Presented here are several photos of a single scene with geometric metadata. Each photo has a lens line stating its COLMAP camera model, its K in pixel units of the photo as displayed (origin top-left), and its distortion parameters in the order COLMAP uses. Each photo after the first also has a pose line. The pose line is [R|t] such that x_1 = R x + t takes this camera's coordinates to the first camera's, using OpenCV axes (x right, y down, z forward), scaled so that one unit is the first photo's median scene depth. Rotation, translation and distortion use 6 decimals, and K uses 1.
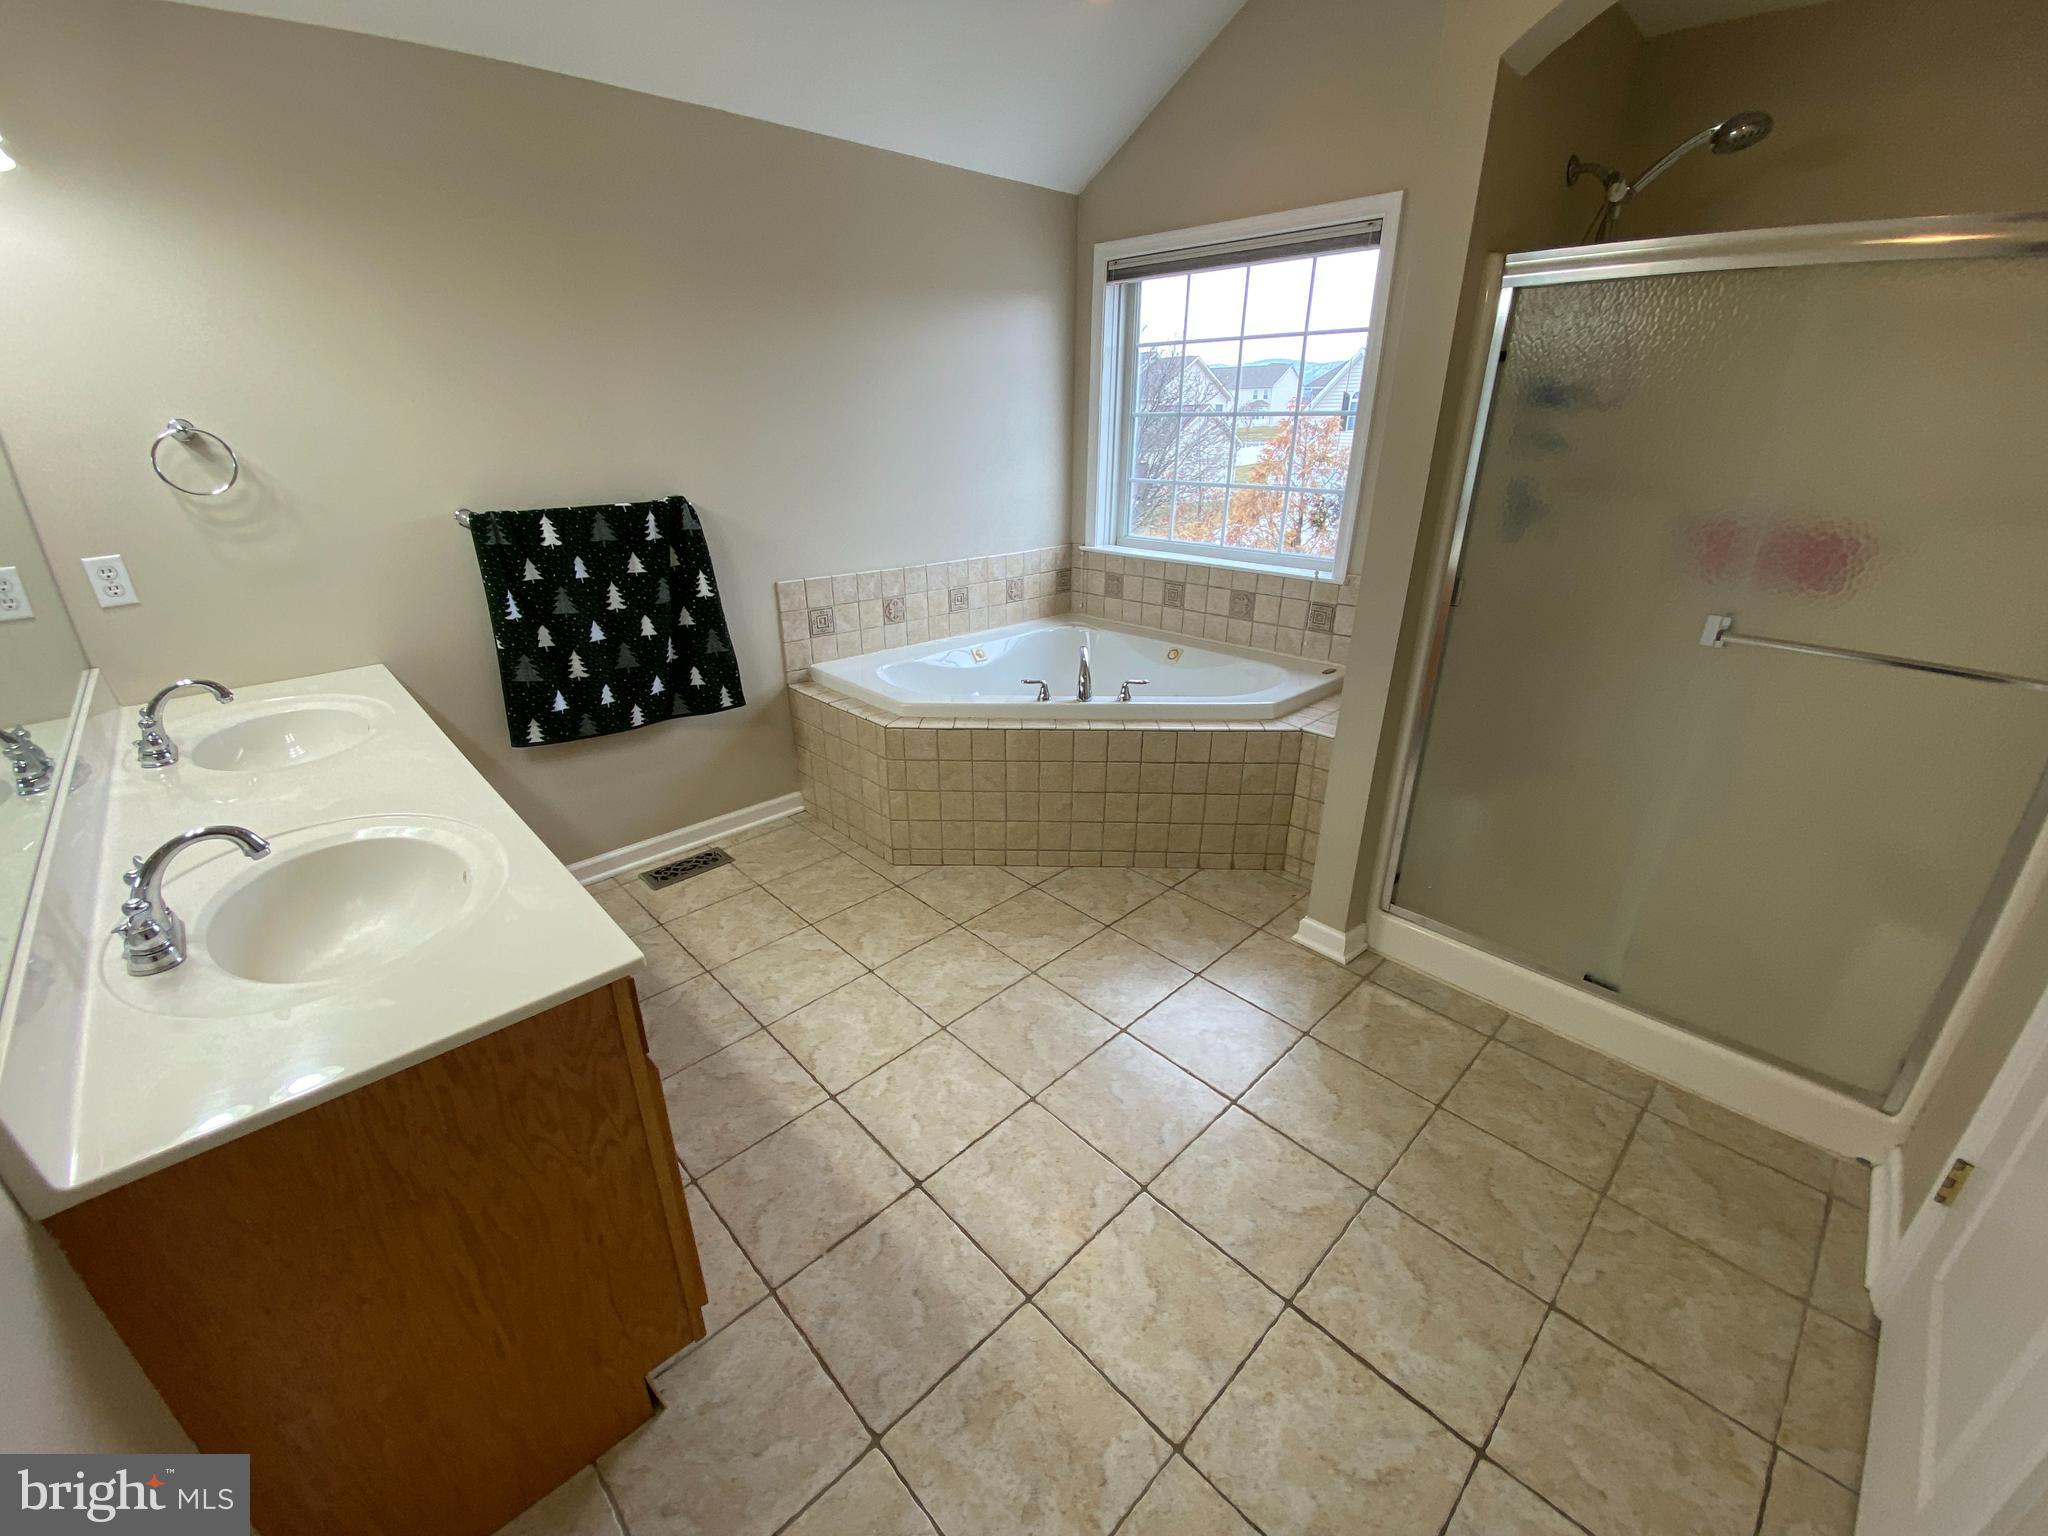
lens RADIAL K [[811.2, 0, 1023.9], [0, 811.2, 795.2], [0, 0, 1]] dist [0.000304, -0.027492]
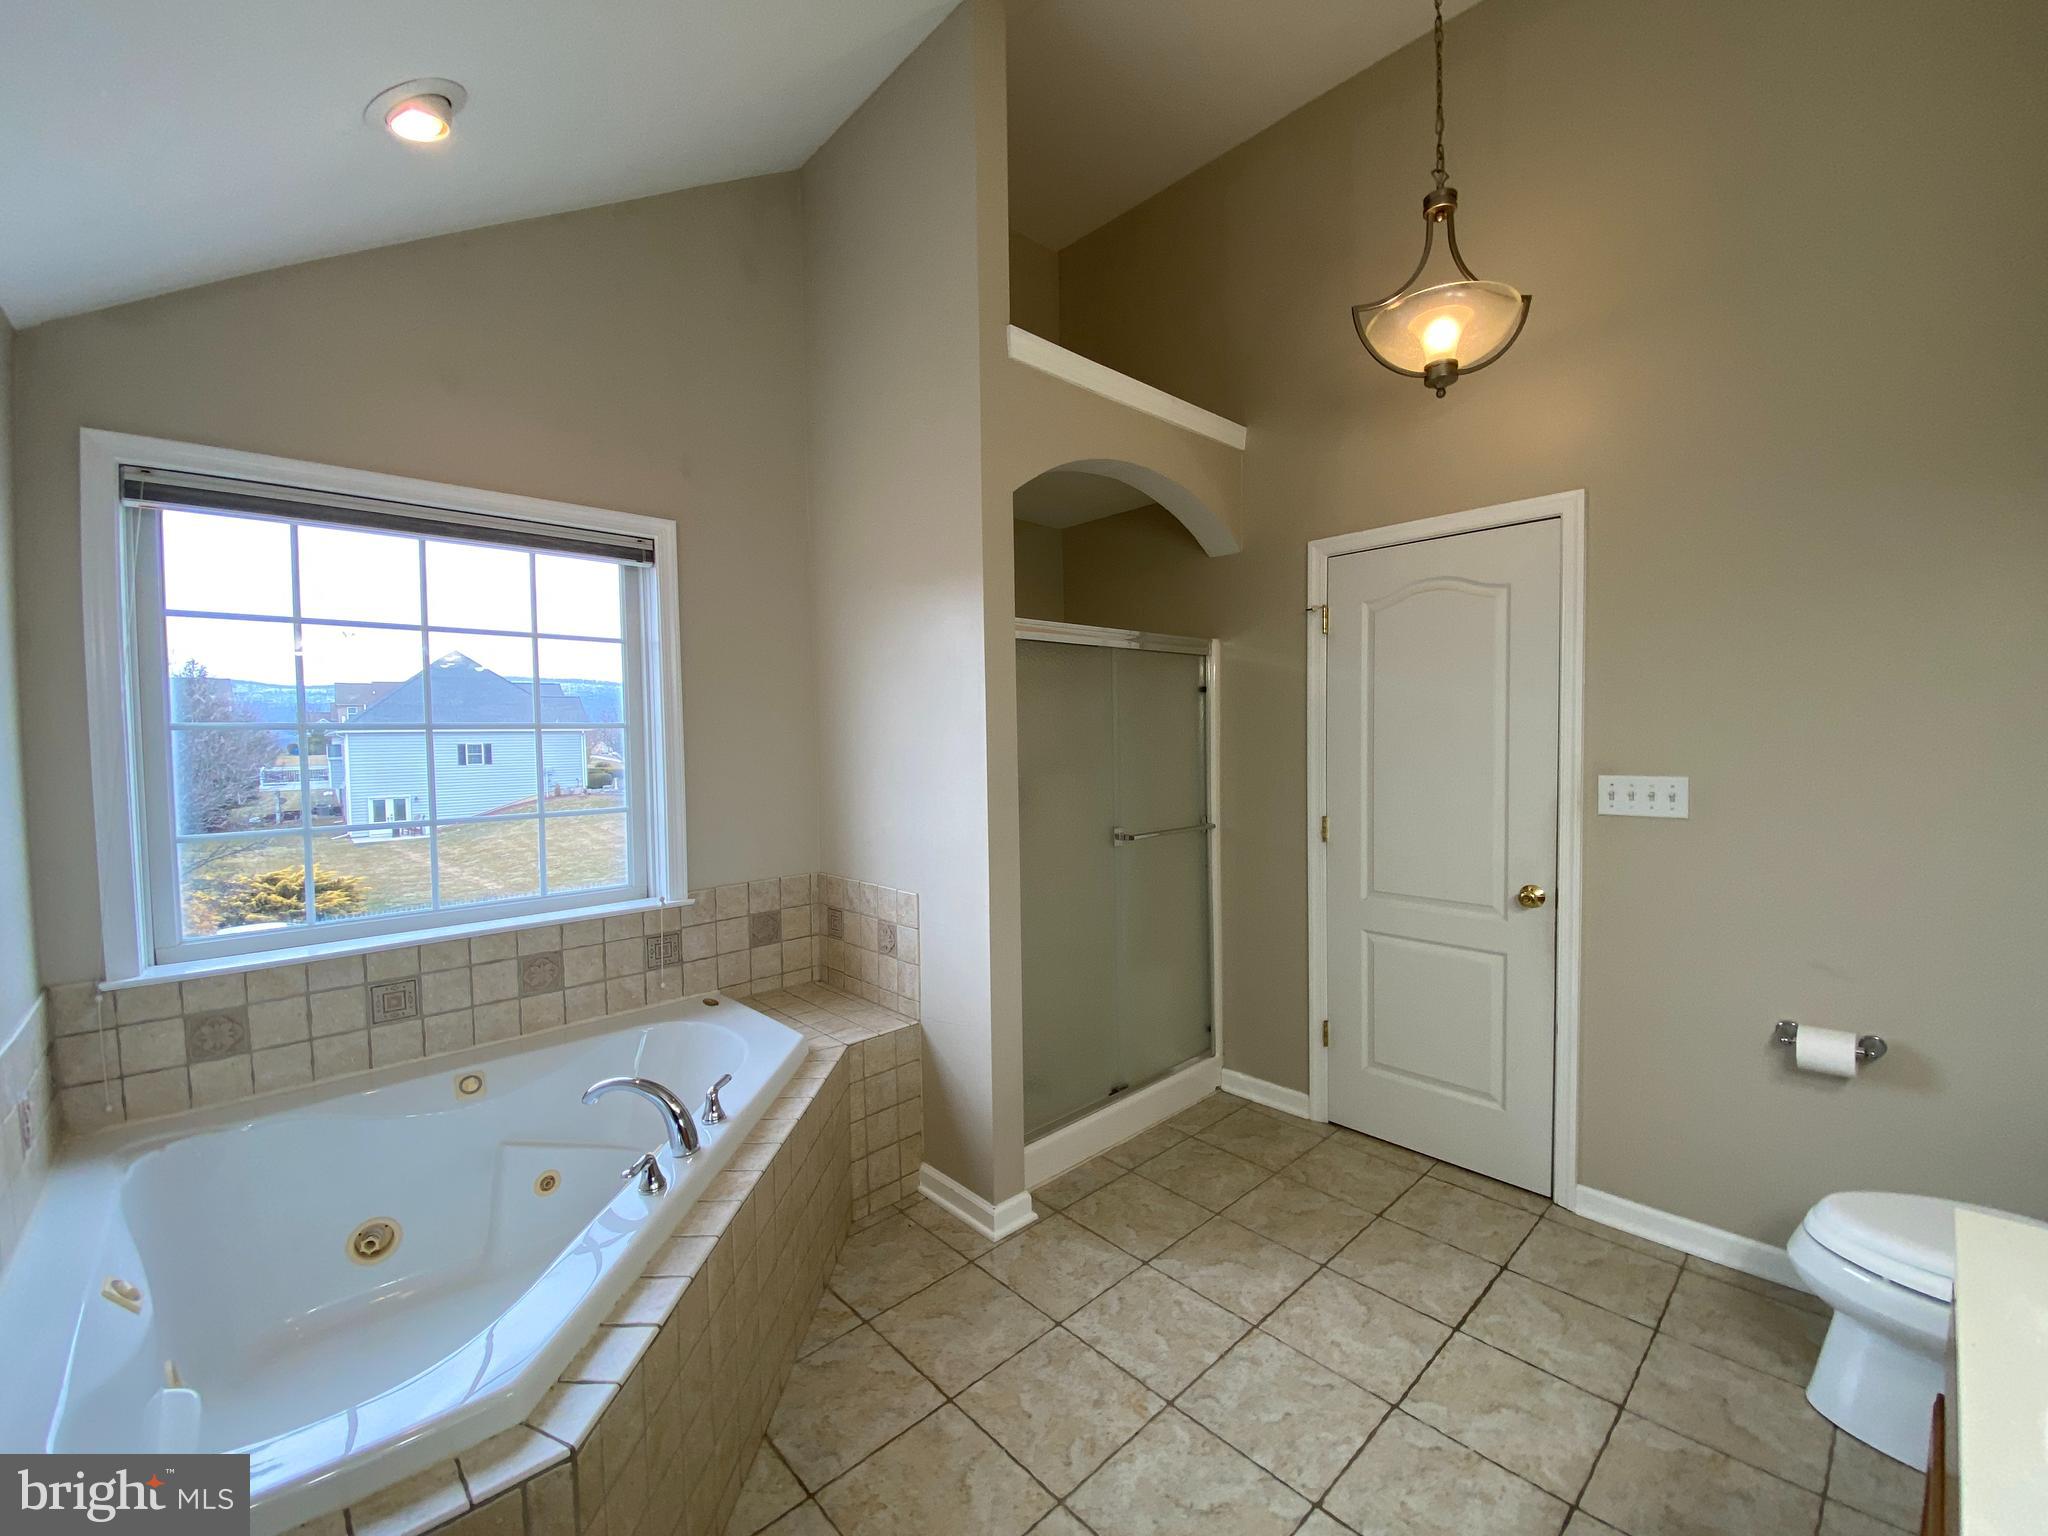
lens RADIAL K [[823.1, 0, 1022.6], [0, 823.1, 766.6], [0, 0, 1]] dist [0.000590, -0.016651]
pose [[0.009880, -0.028560, 0.999543, -0.497815], [0.434794, 0.900275, 0.021426, -0.266783], [-0.900476, 0.434383, 0.021312, 0.621114]]
